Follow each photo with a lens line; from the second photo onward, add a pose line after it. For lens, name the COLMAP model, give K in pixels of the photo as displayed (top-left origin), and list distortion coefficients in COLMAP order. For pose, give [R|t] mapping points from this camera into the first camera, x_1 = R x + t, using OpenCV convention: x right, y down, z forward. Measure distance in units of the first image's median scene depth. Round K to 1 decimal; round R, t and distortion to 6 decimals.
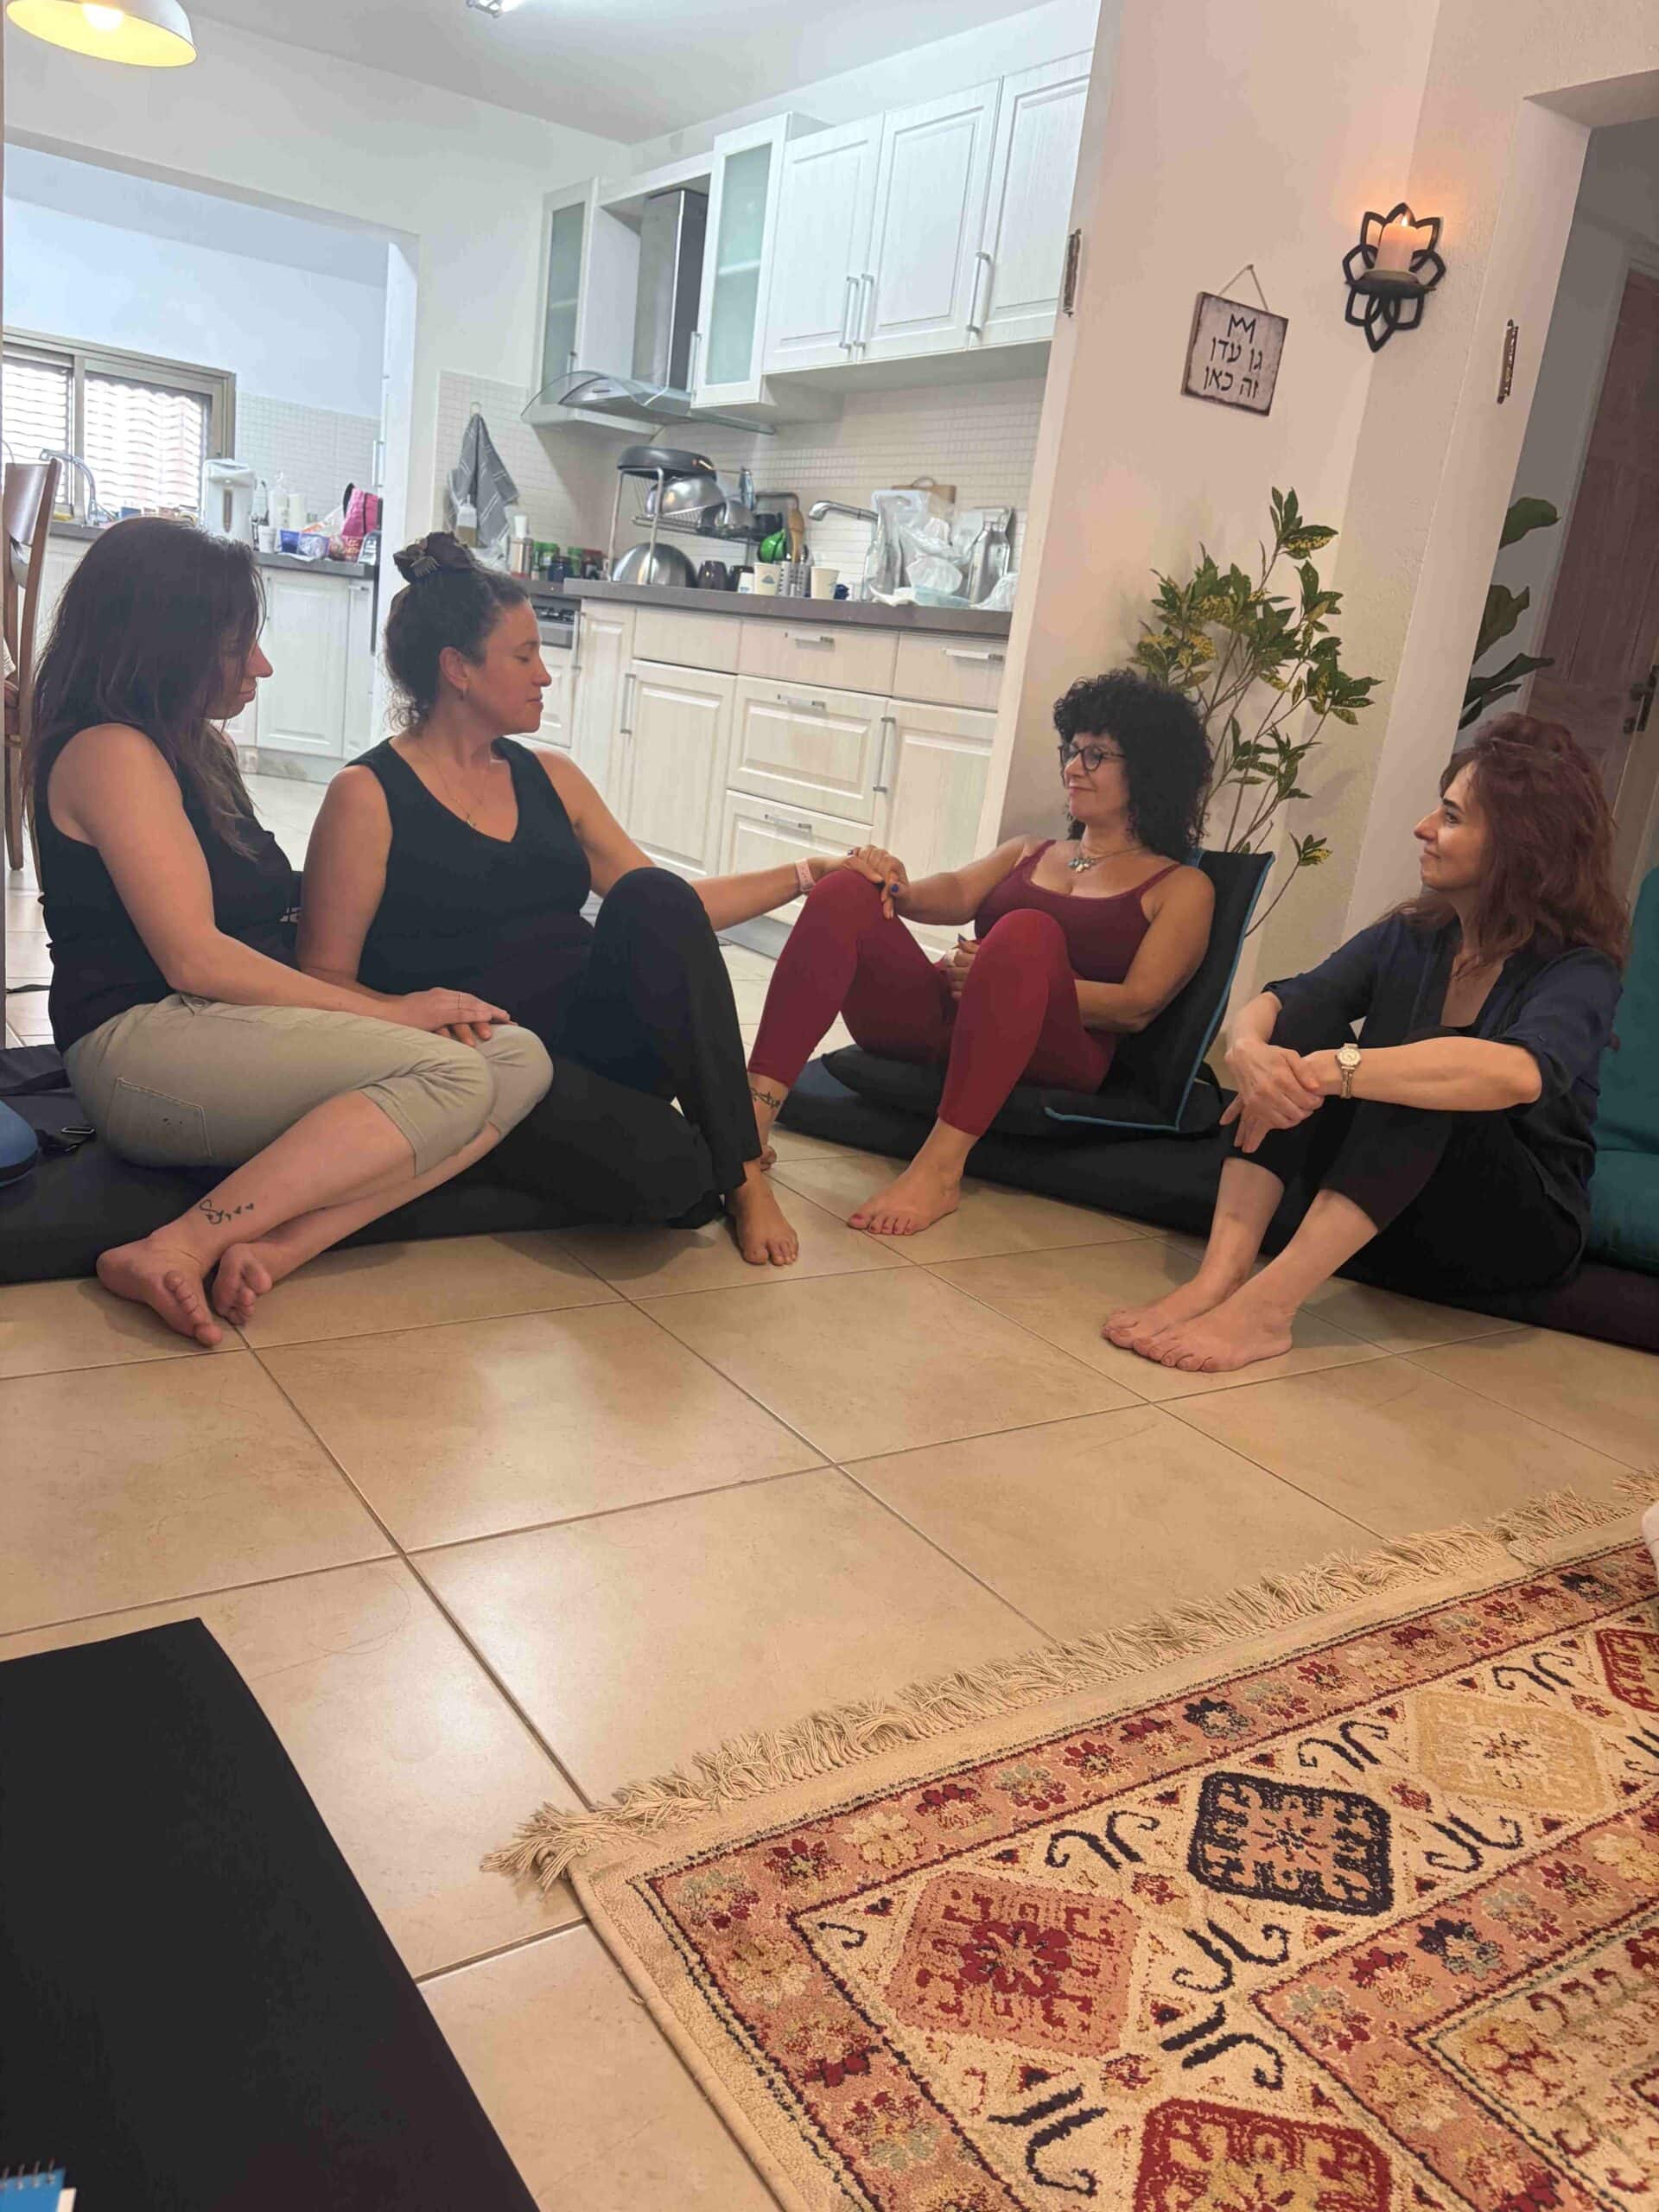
lens RADIAL K [[1685.3, 0, 831.0], [0, 1685.3, 1116.2], [0, 0, 1]] dist [0.042989, -0.039349]
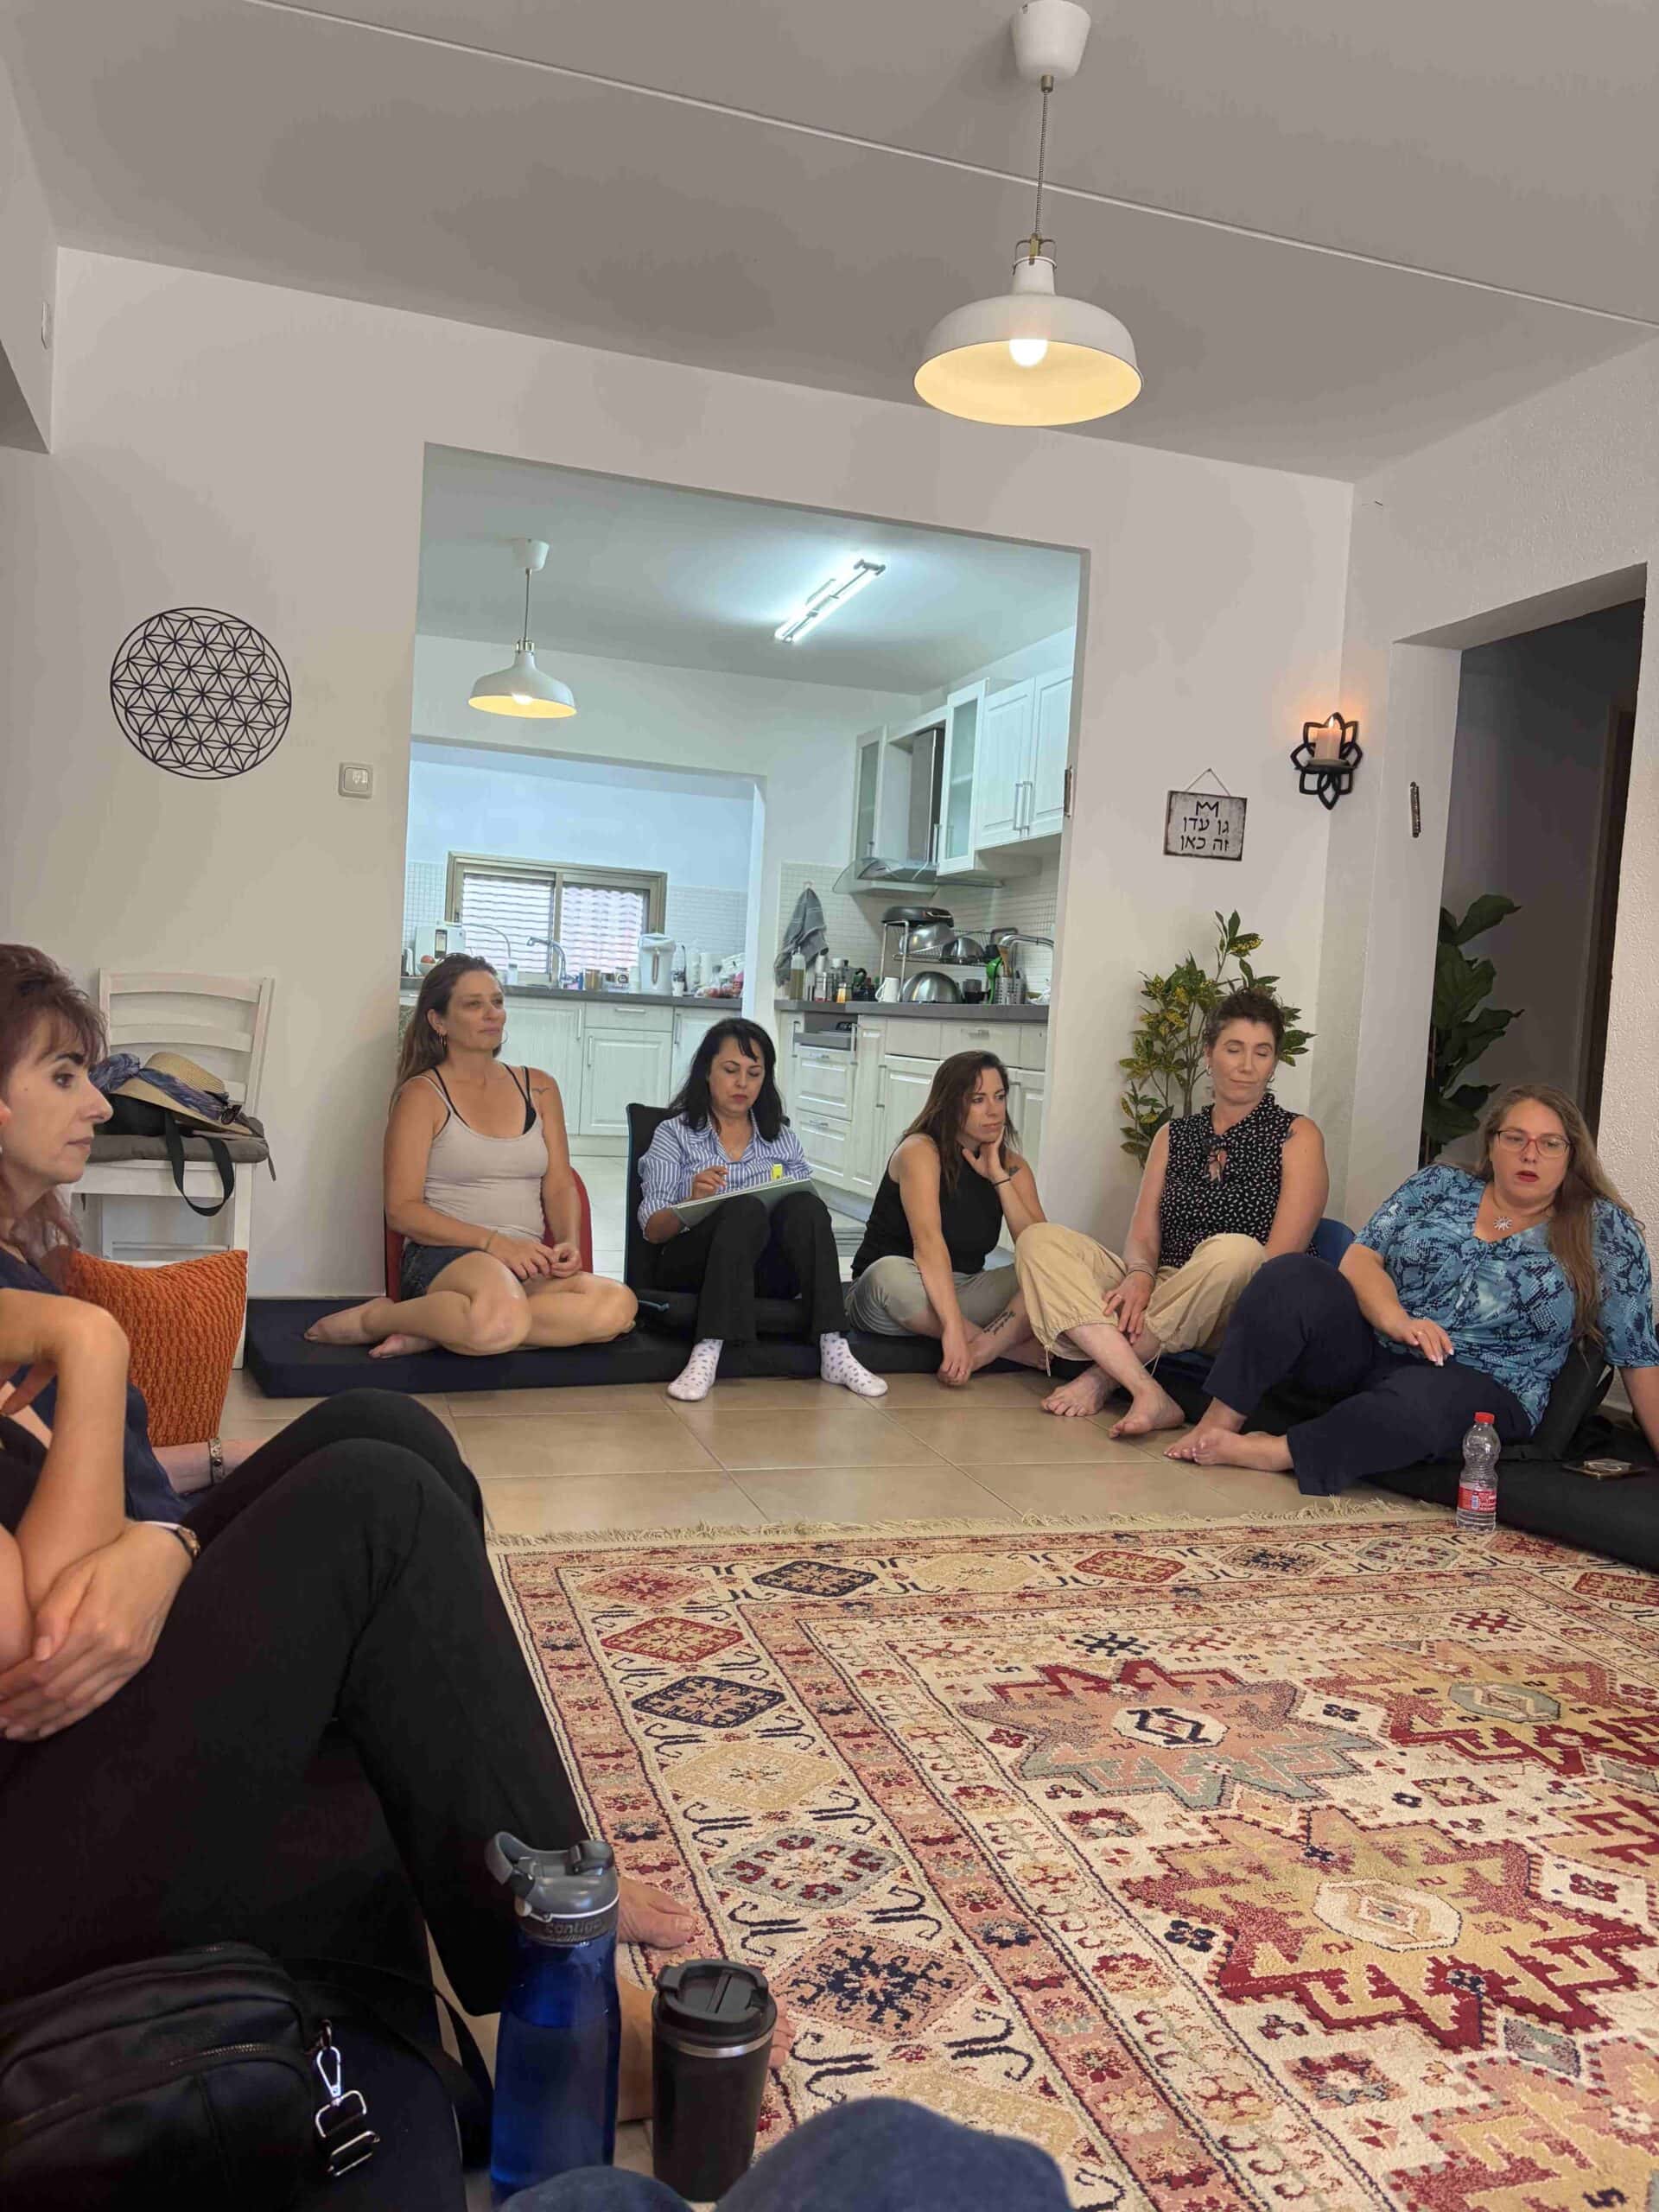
lens RADIAL K [[1685.3, 0, 828.9], [0, 1685.3, 1121.1], [0, 0, 1]] dist [0.042989, -0.039349]
pose [[0.956150, -0.049011, -0.288748, 0.386229], [-0.018051, 0.974163, -0.225123, 0.147630], [0.292321, 0.220464, 0.930561, -0.439169]]
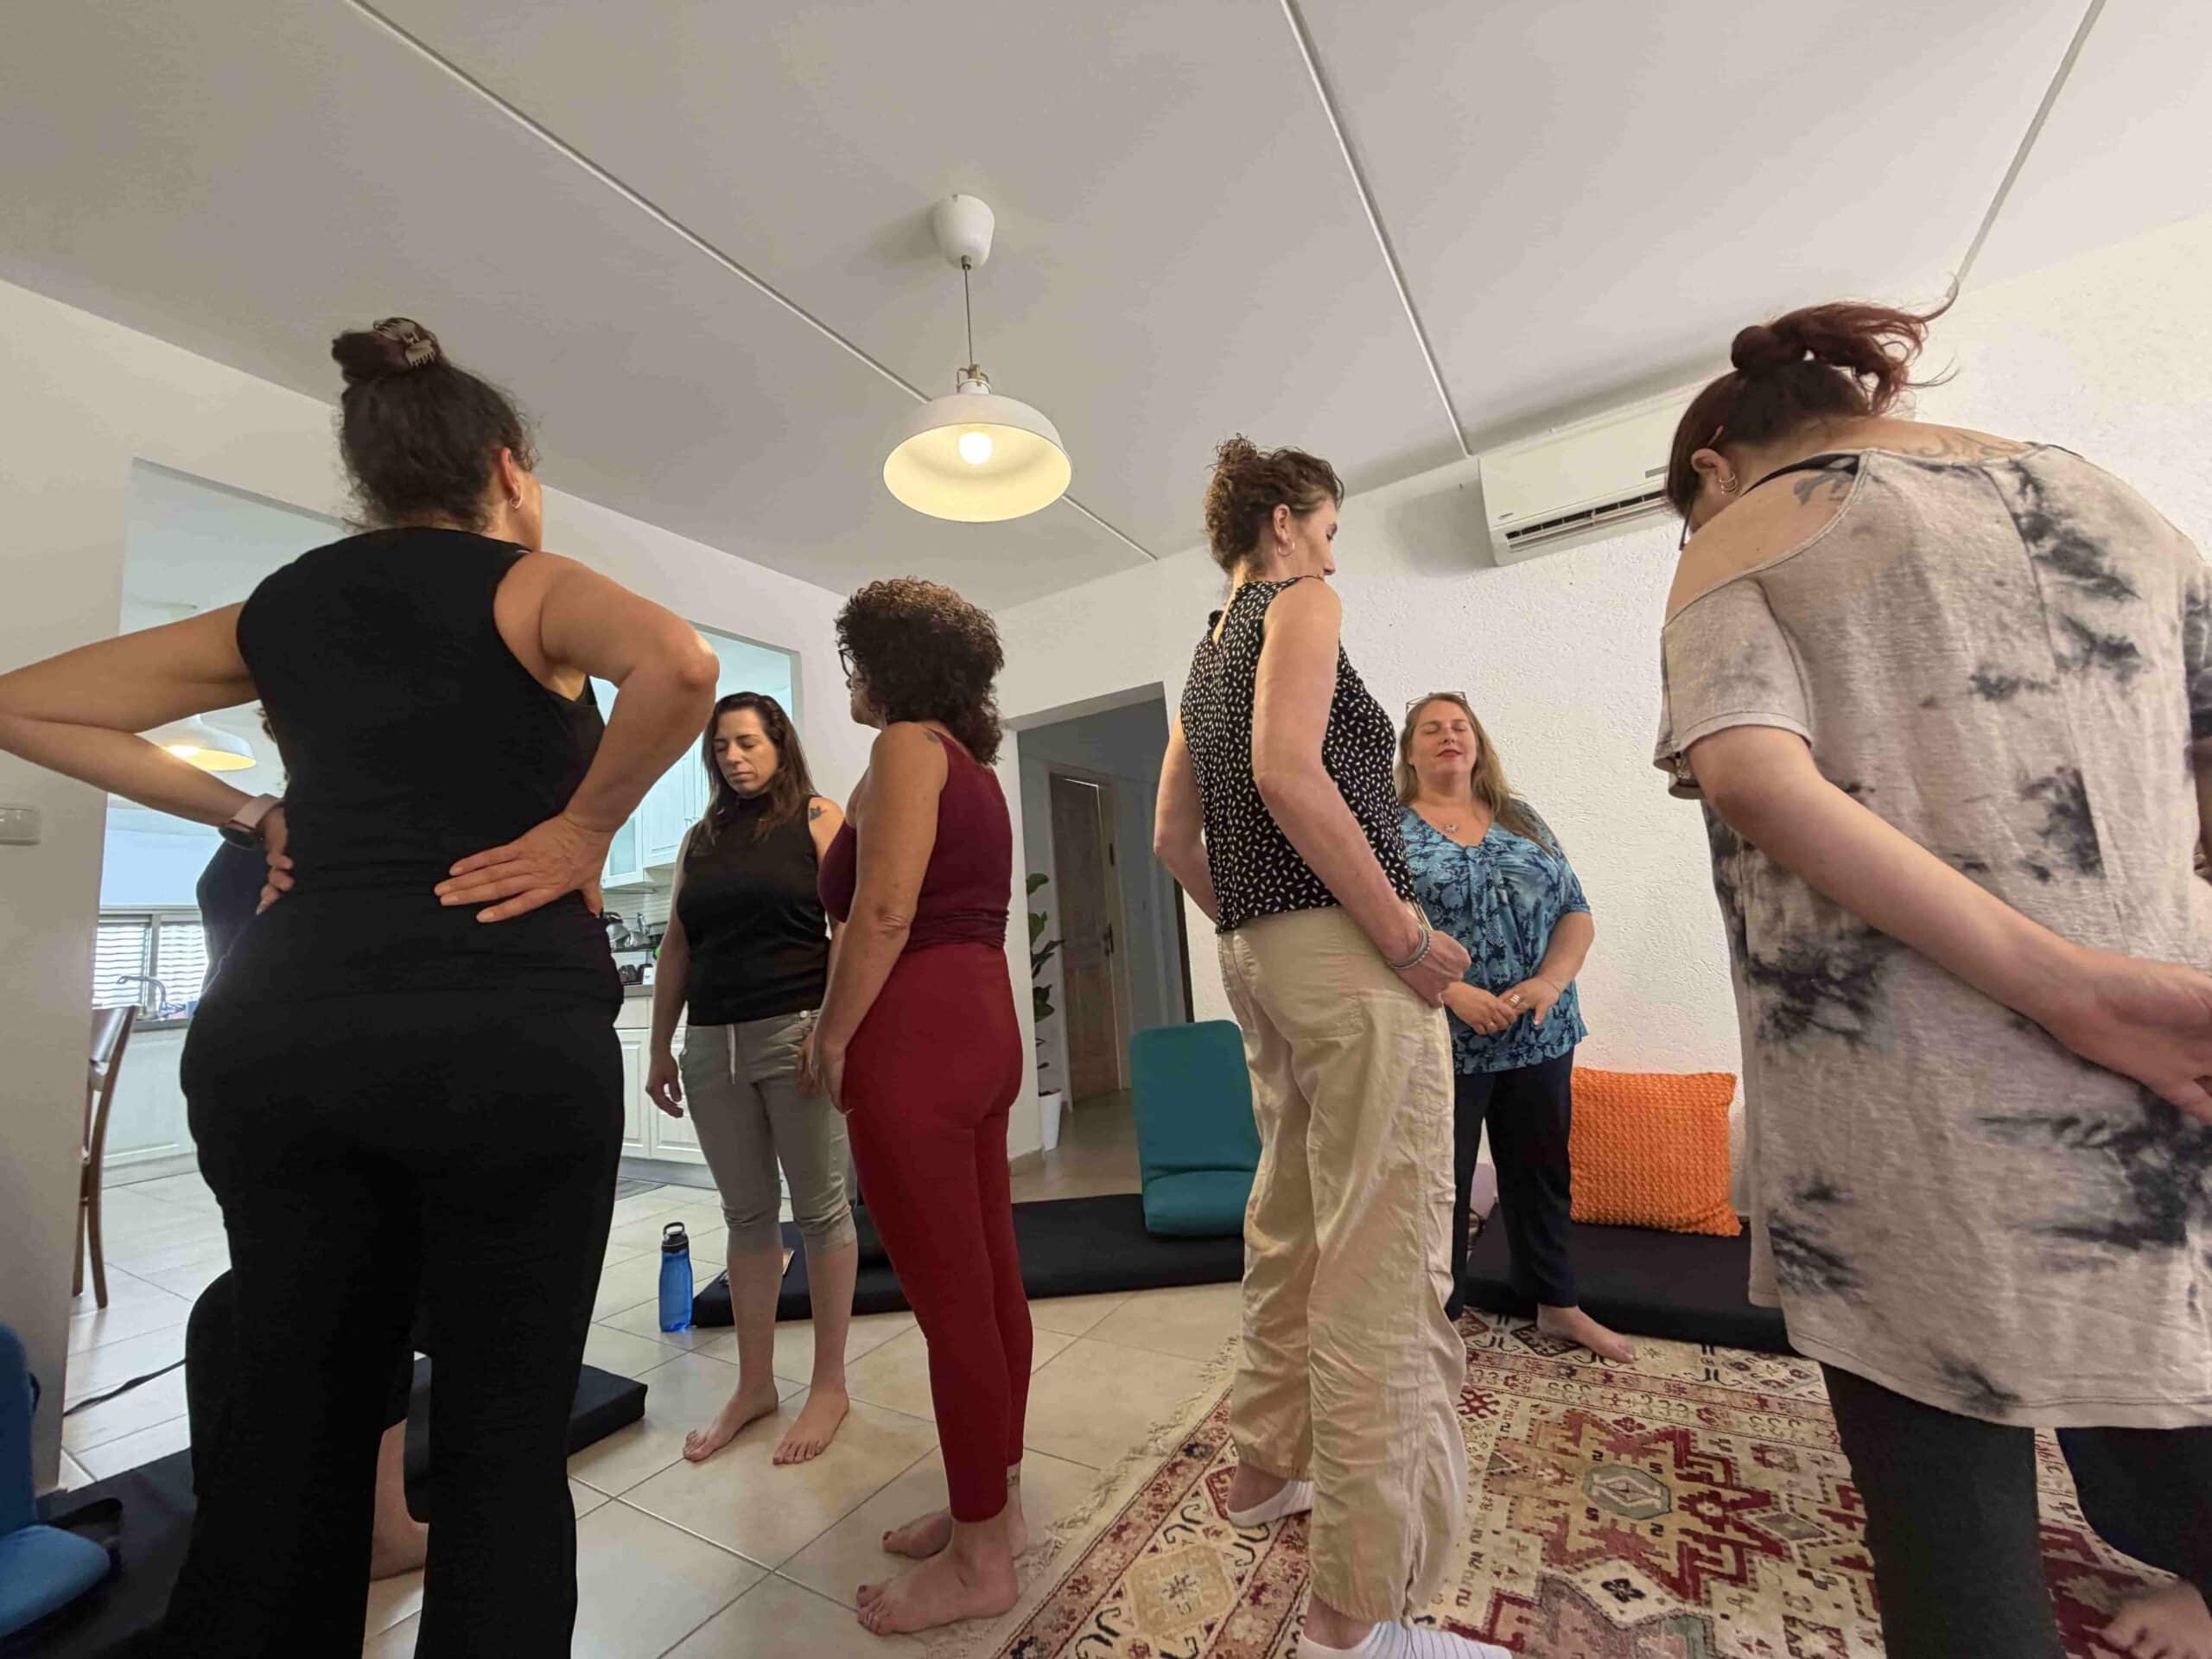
lens RADIAL K [[878.3, 0, 1102.1], [0, 878.3, 824.2], [0, 0, 1]] dist [0.004357, -0.001284]
pose [[0.896808, -0.130019, 0.422883, 0.015223], [0.281585, 0.904990, -0.318910, -0.041088], [-0.341240, 0.405079, 0.848214, -0.044450]]
